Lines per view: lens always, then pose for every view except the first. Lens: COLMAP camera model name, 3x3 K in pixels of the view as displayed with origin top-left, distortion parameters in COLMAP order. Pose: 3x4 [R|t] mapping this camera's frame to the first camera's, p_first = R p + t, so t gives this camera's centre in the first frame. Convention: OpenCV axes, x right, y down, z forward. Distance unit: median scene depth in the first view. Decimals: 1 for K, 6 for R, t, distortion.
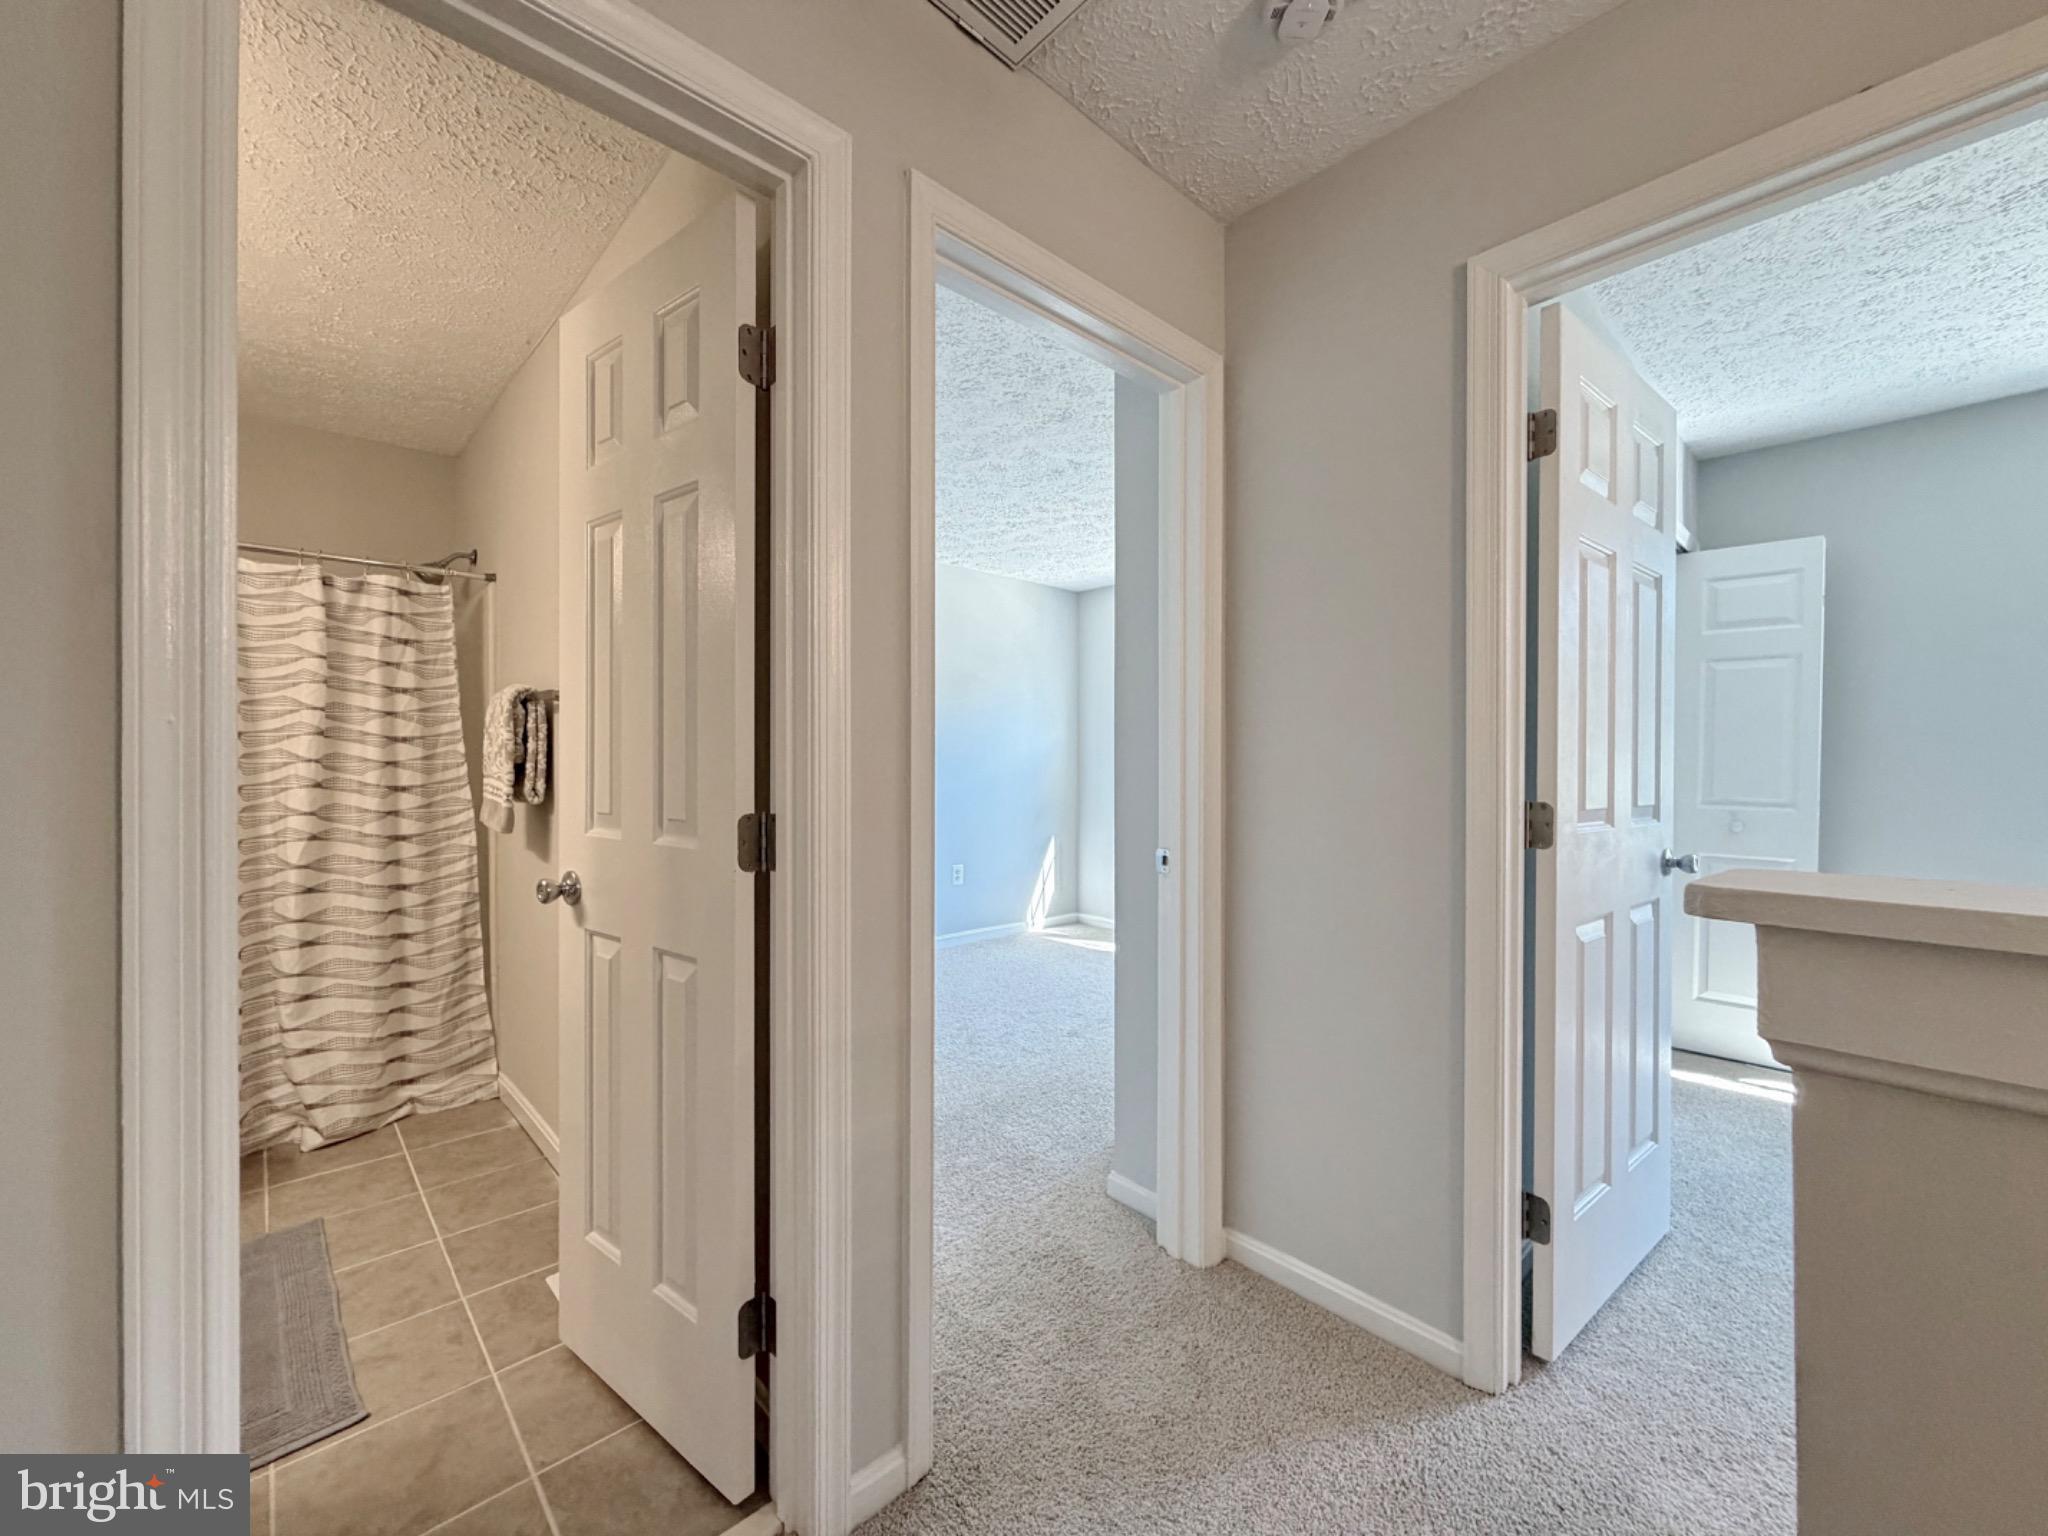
lens RADIAL K [[828.1, 0, 1026.7], [0, 828.1, 765.9], [0, 0, 1]] dist [-0.000772, 0.000047]
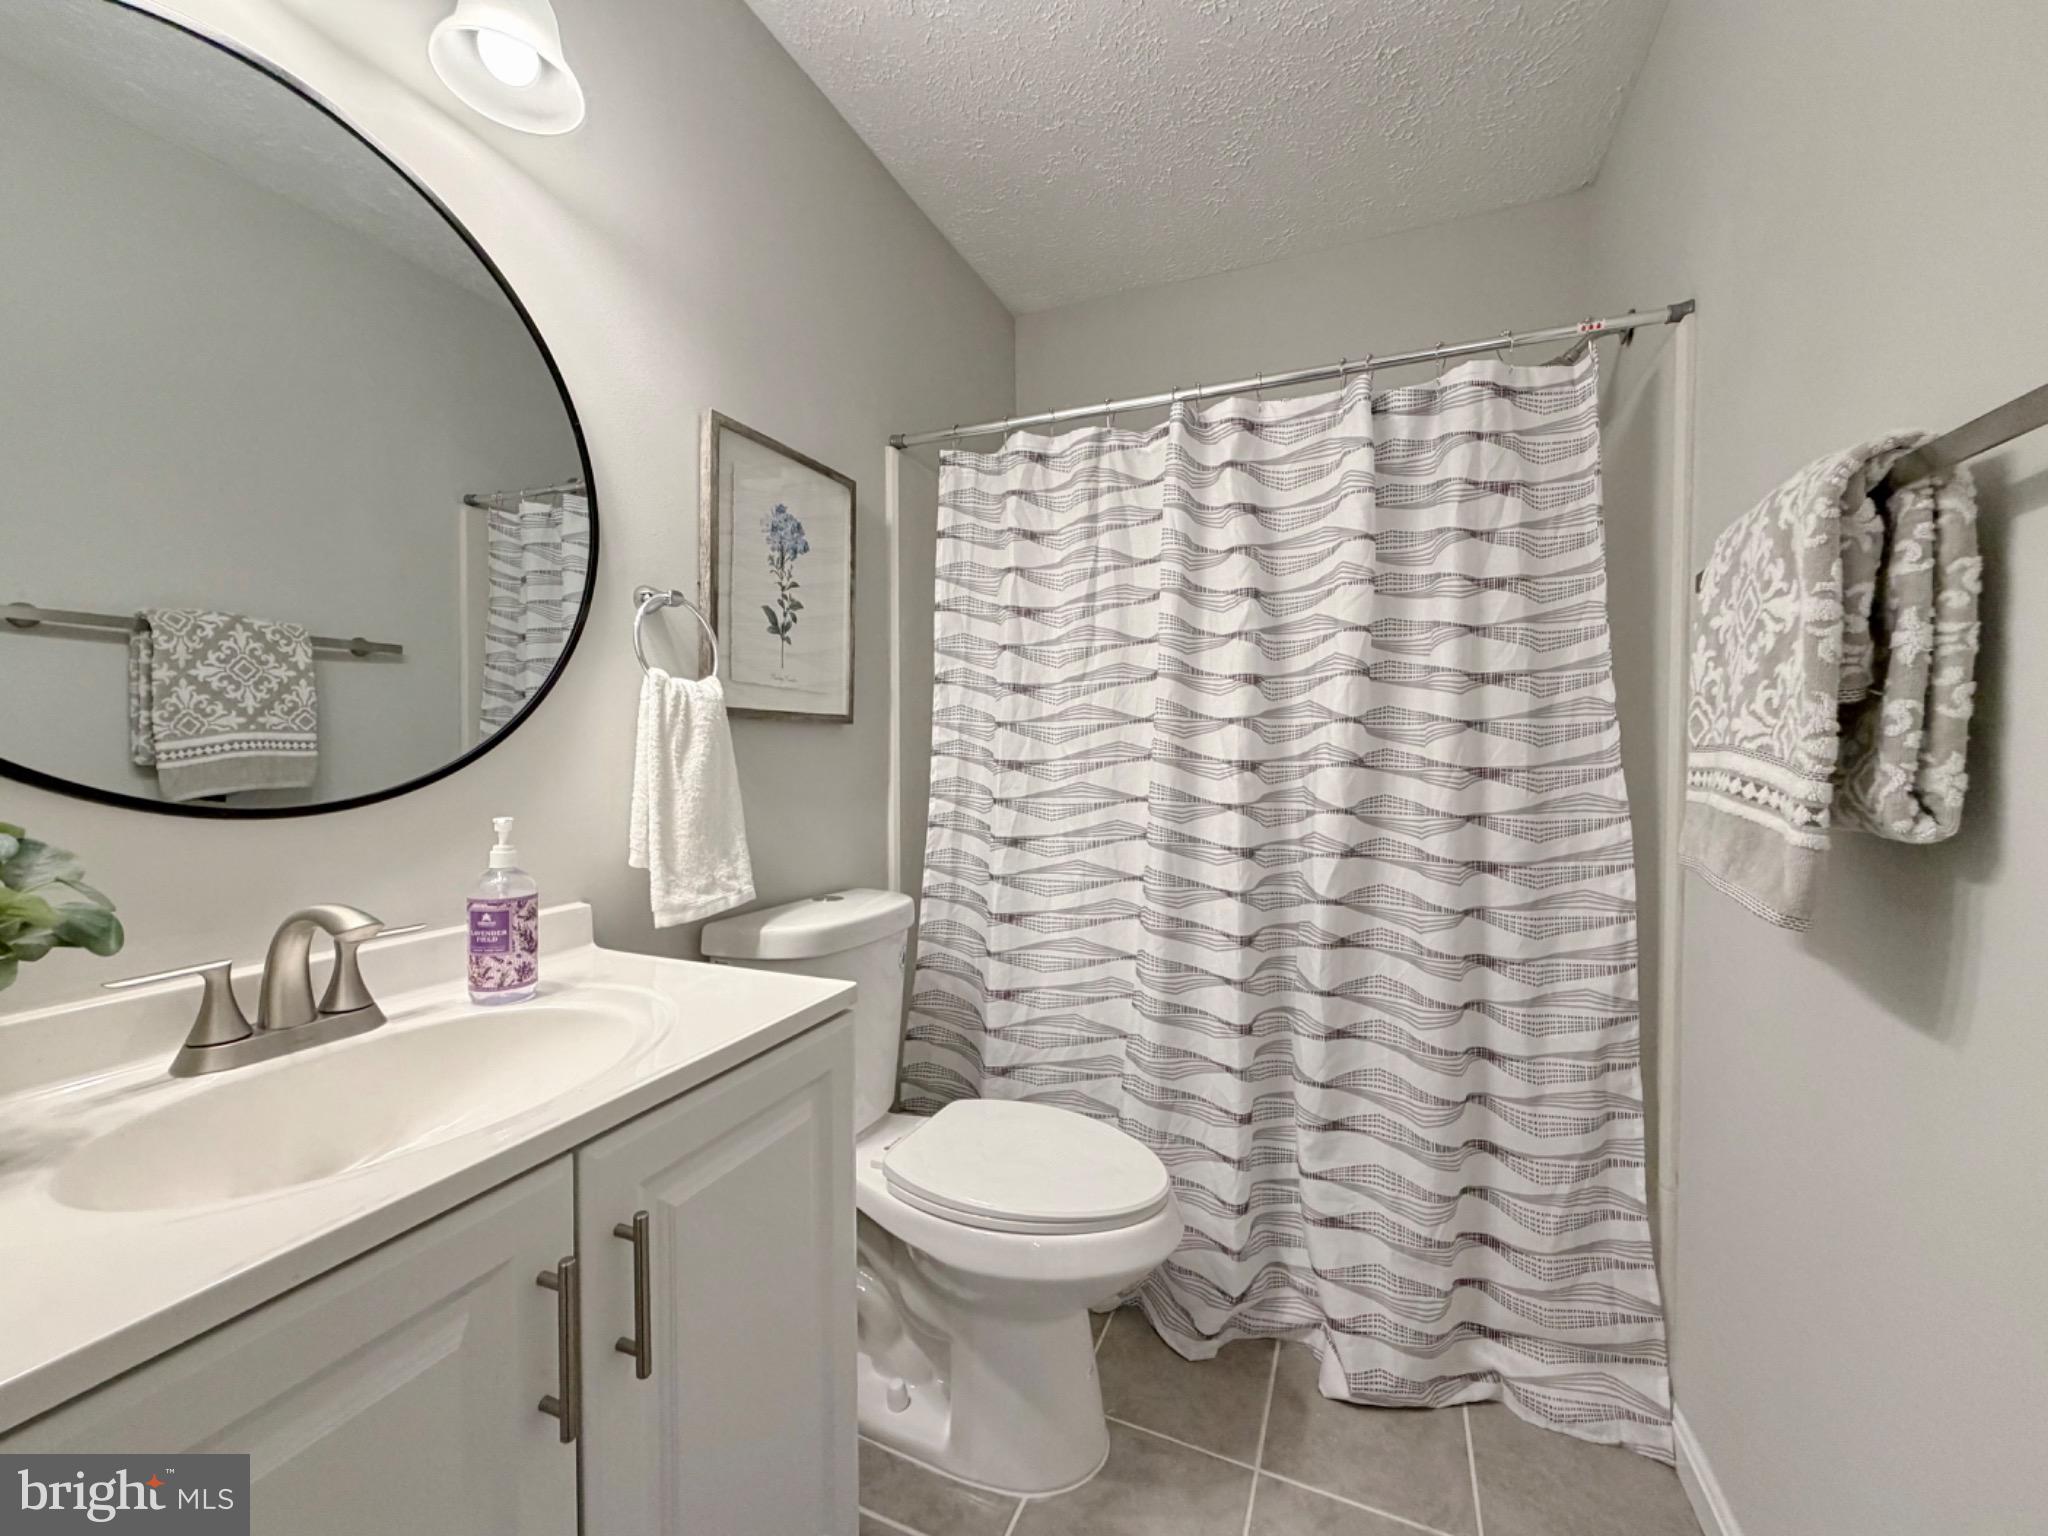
lens RADIAL K [[828.1, 0, 1026.7], [0, 828.1, 765.9], [0, 0, 1]] dist [-0.000772, 0.000047]
pose [[0.401346, 0.025506, -0.915571, -0.401802], [-0.008032, 0.999672, 0.024328, 0.012951], [0.915891, -0.002410, 0.401420, 0.531570]]
